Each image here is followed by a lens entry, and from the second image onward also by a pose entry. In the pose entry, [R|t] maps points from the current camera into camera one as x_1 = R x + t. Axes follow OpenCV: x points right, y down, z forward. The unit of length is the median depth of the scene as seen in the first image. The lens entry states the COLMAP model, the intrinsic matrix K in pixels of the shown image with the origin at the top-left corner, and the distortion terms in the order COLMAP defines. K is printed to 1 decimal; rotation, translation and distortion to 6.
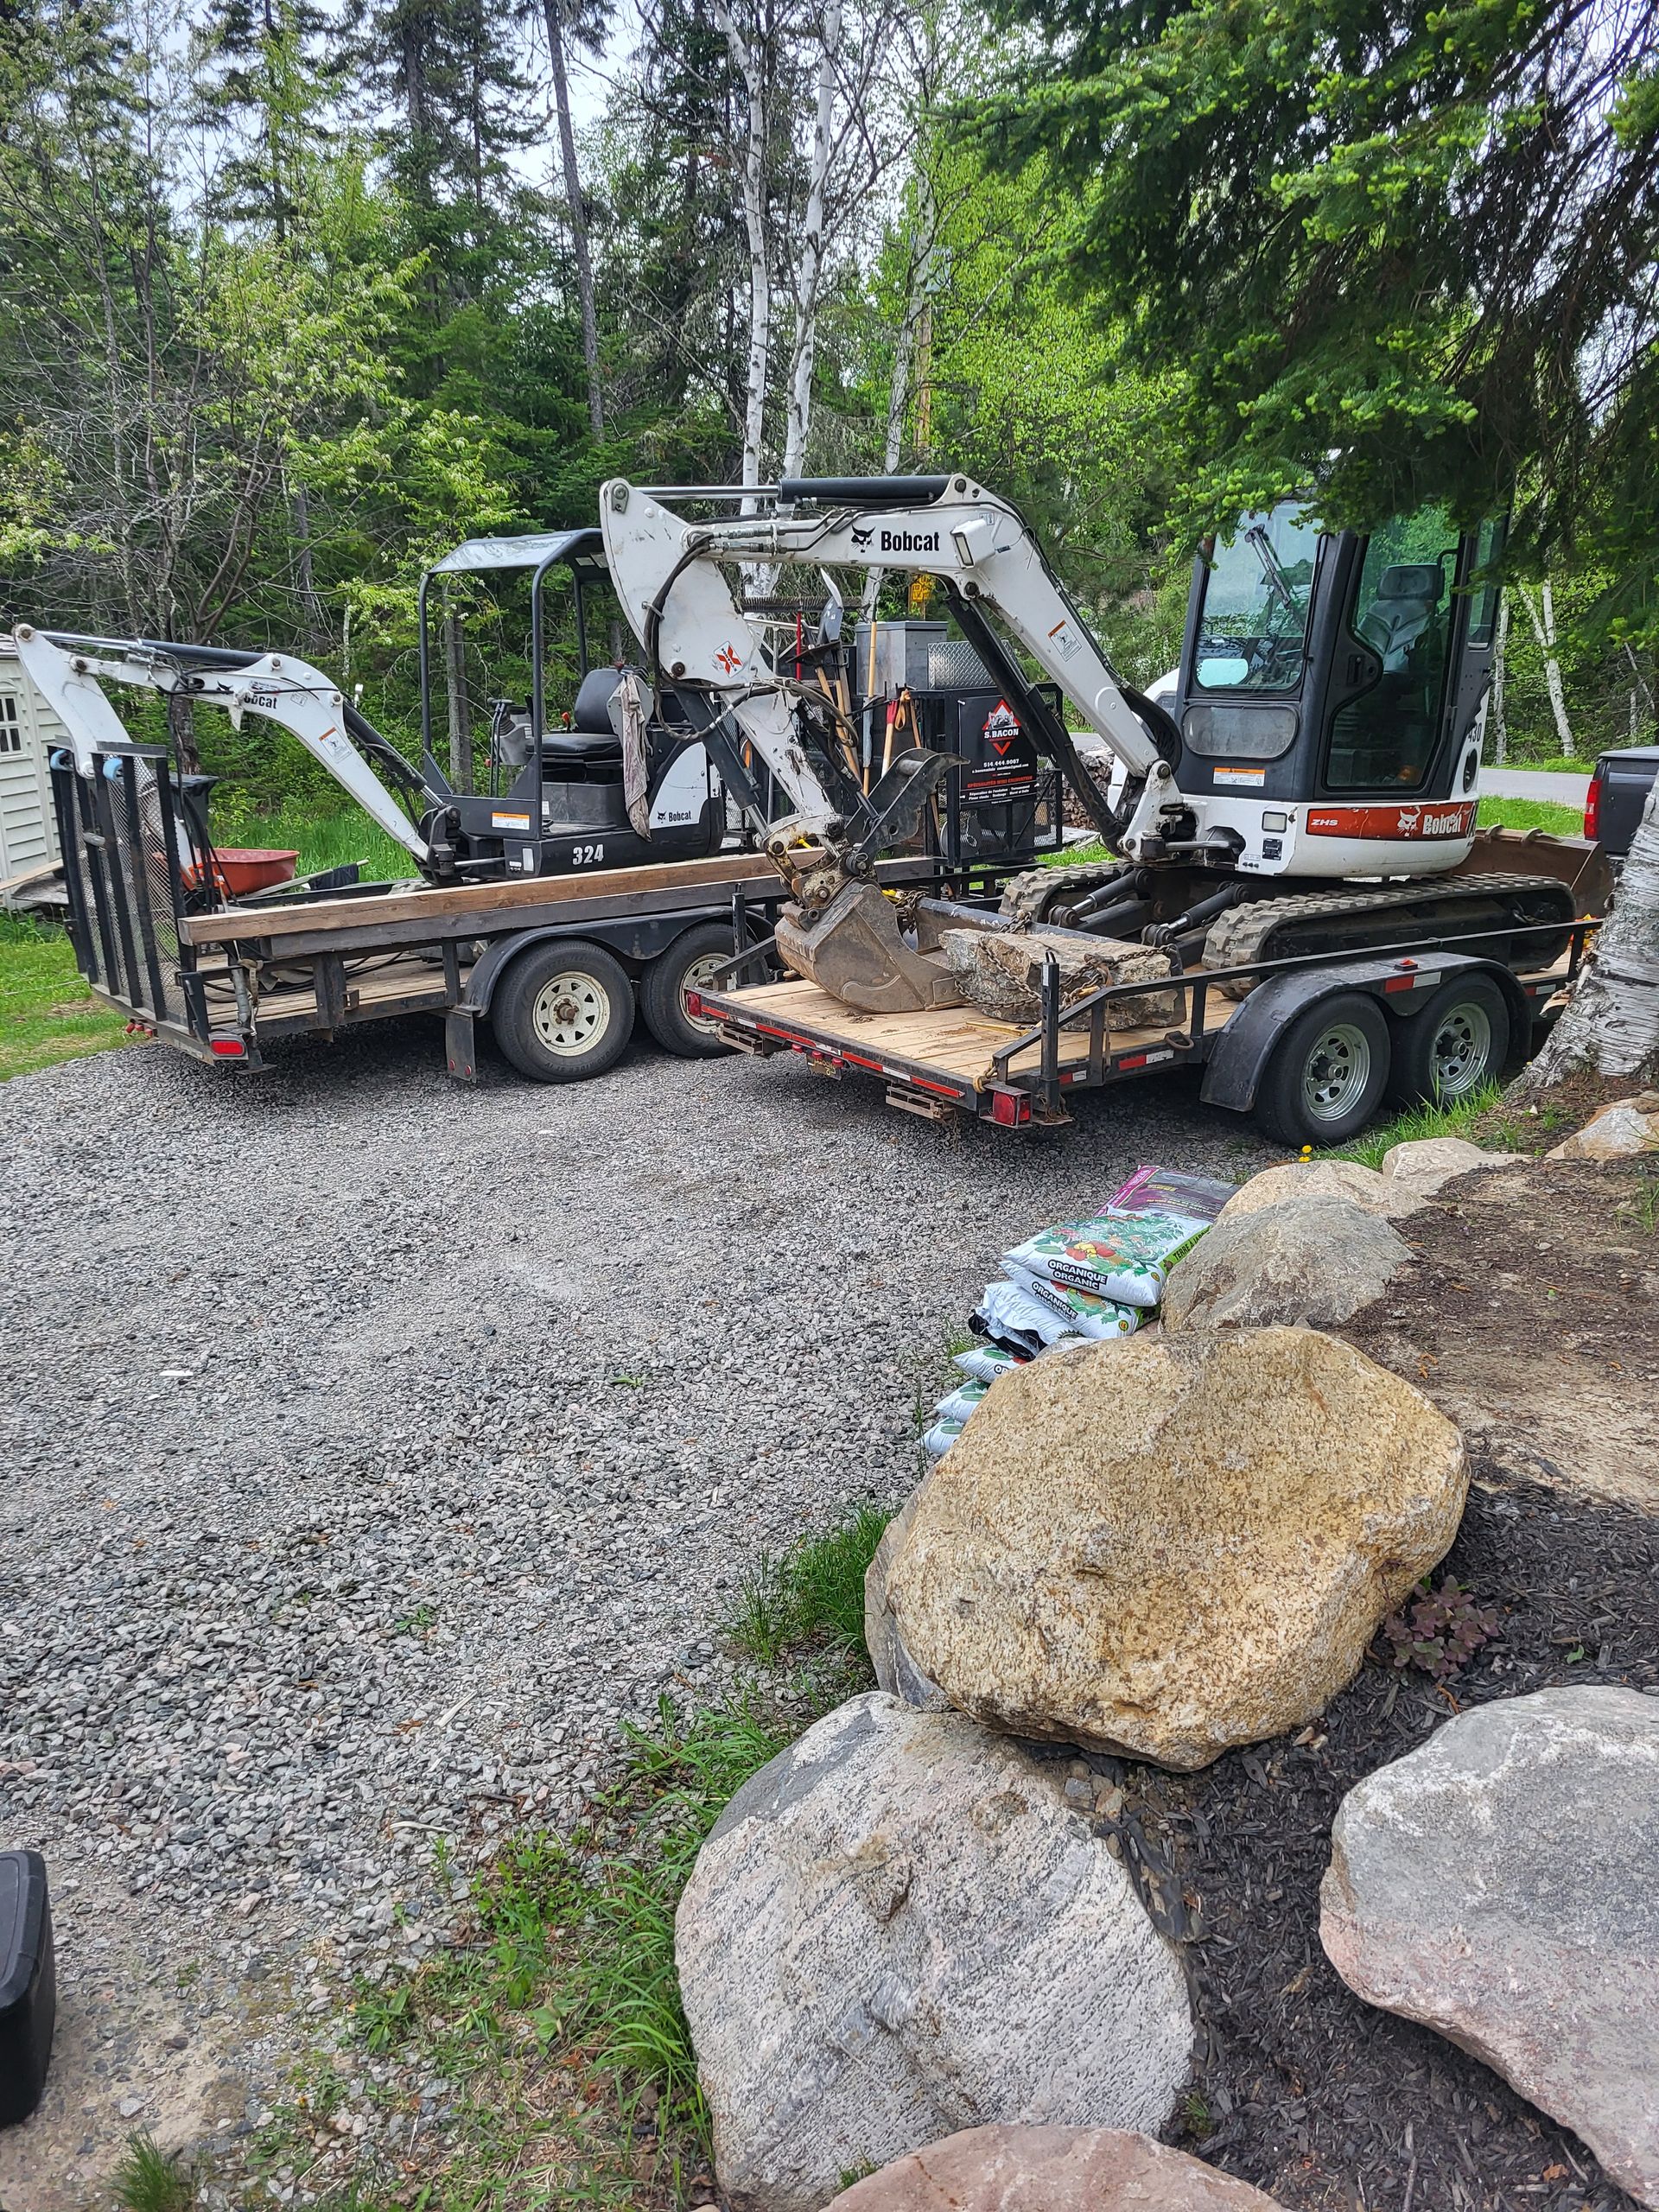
lens RADIAL K [[1583.5, 0, 829.5], [0, 1583.5, 1106.0], [0, 0, 1]] dist [0.025773, 0.000257]
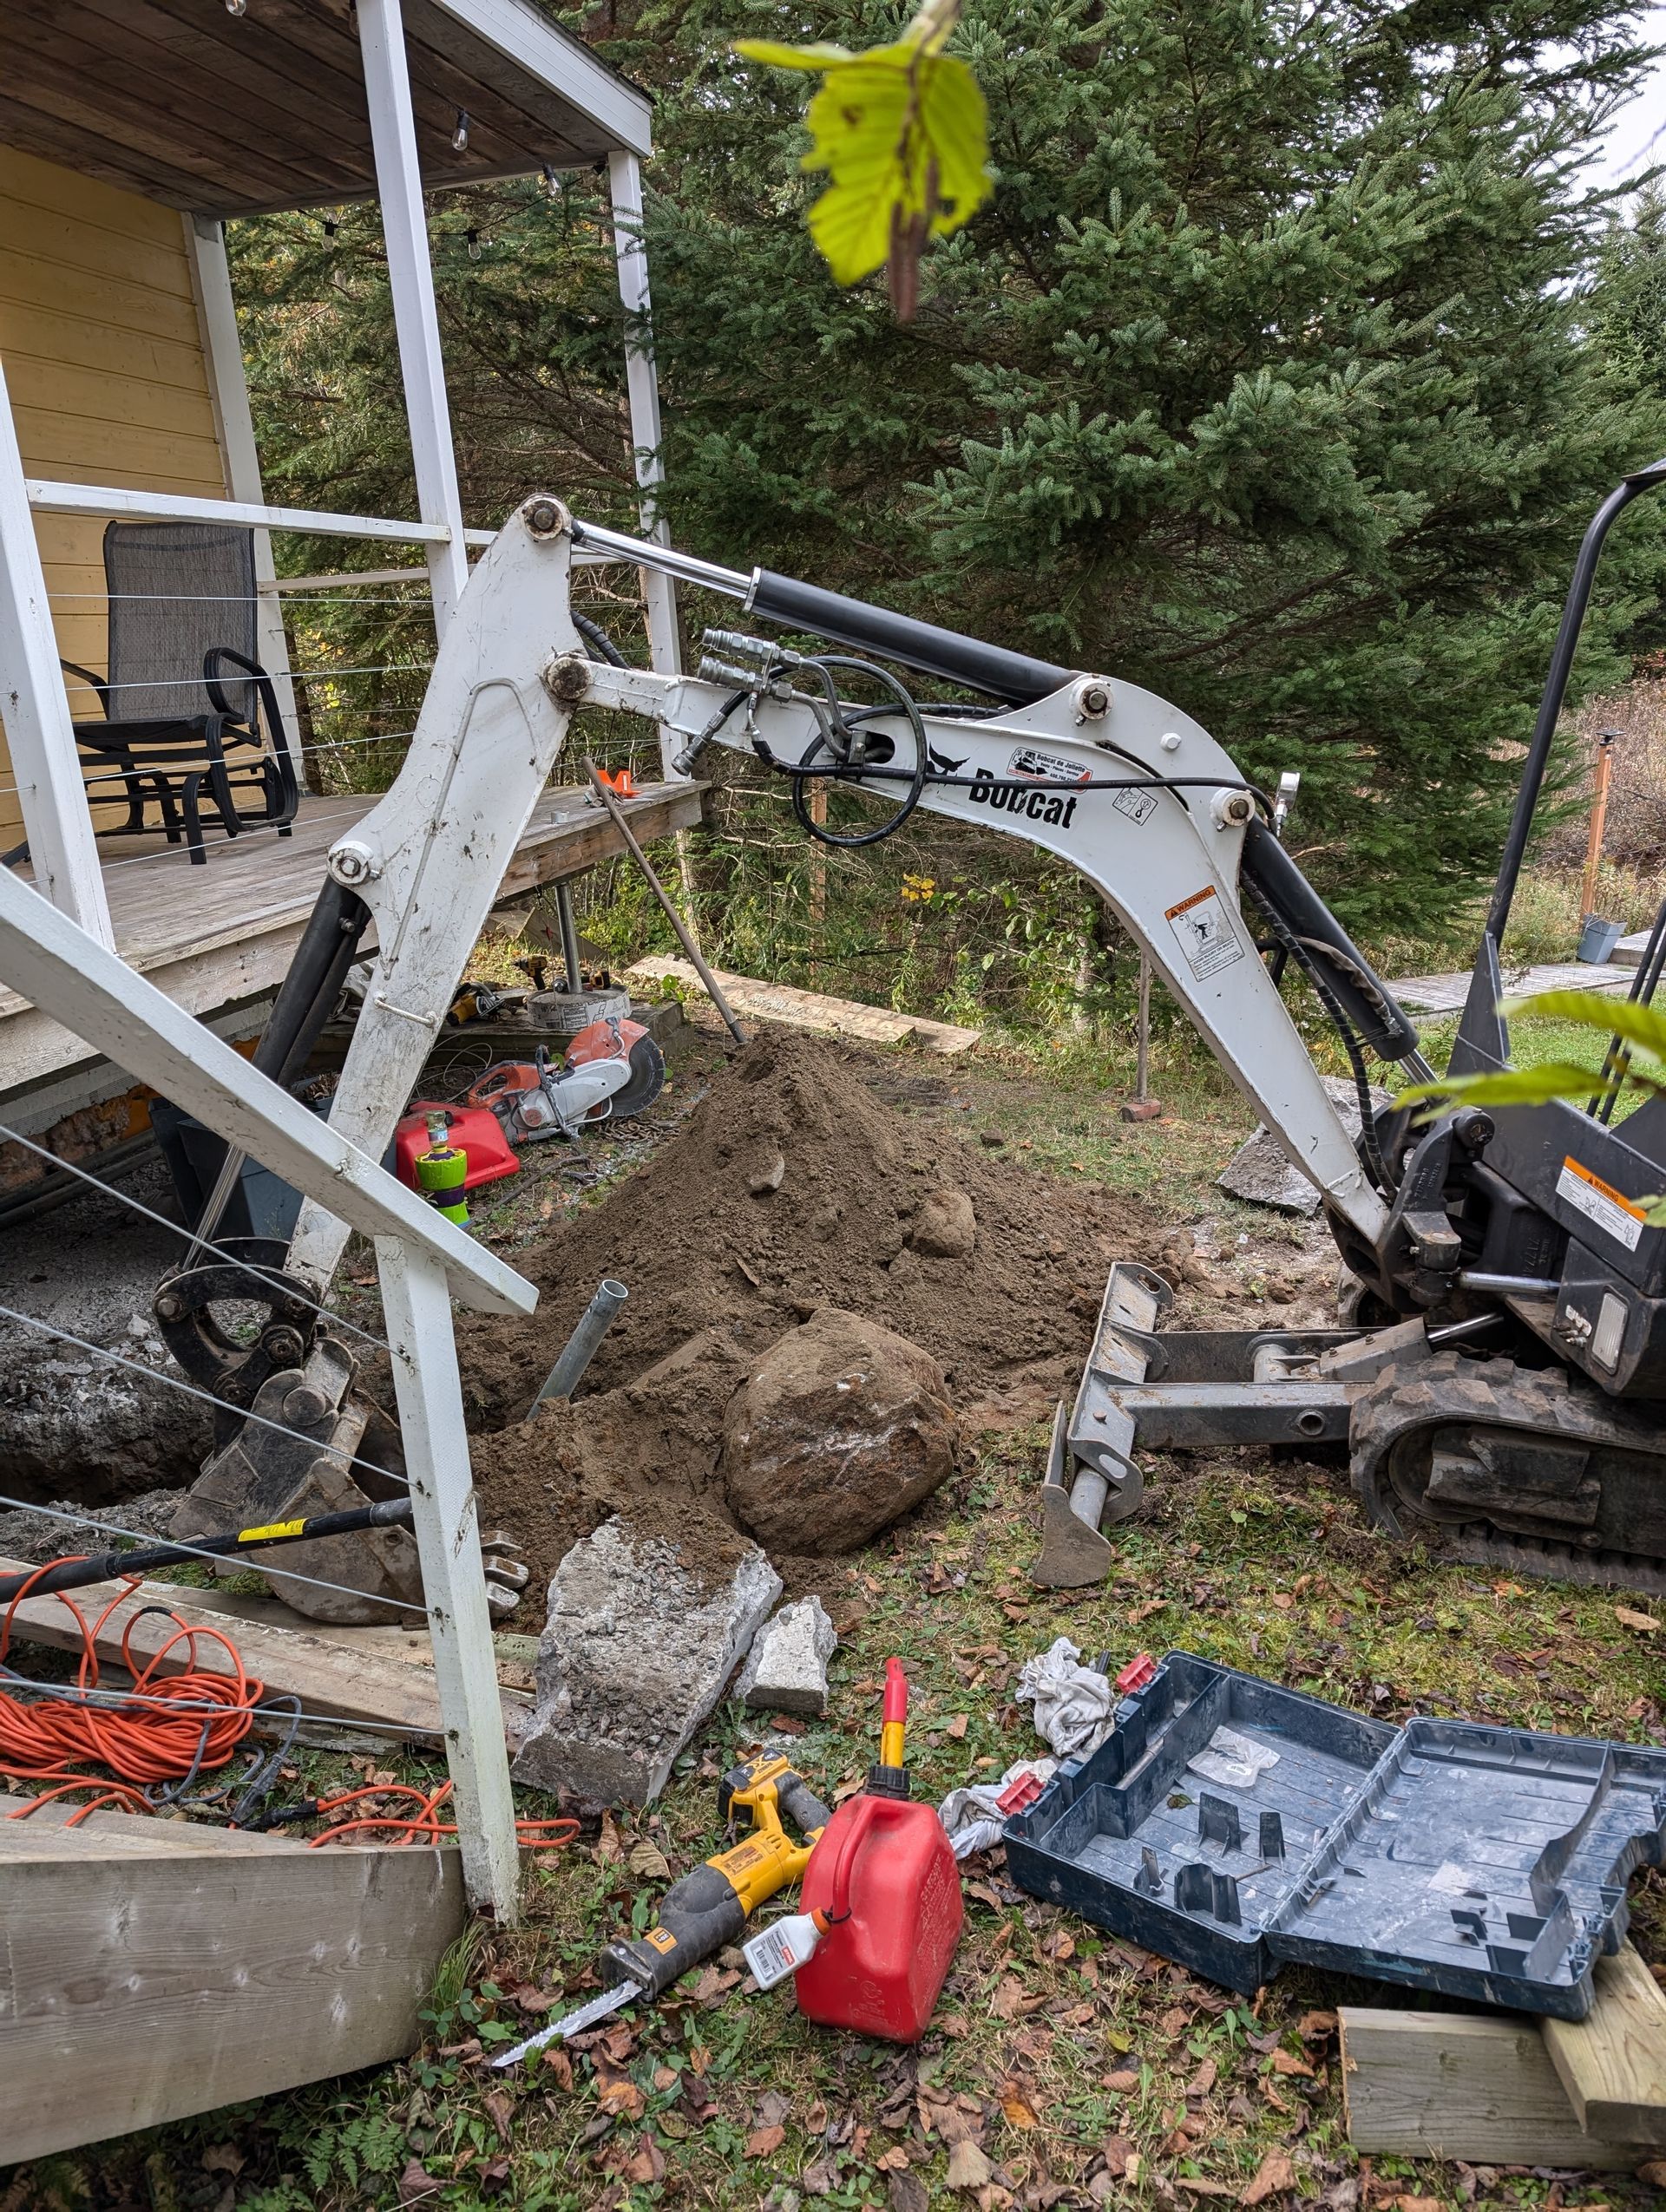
lens RADIAL K [[1583.7, 0, 833.0], [0, 1583.7, 1106.0], [0, 0, 1]] dist [0.025773, 0.000257]
pose [[0.886159, 0.174623, -0.429220, -0.229150], [-0.182841, 0.982888, 0.022388, -0.185060], [0.425784, 0.058640, 0.902923, 0.653402]]
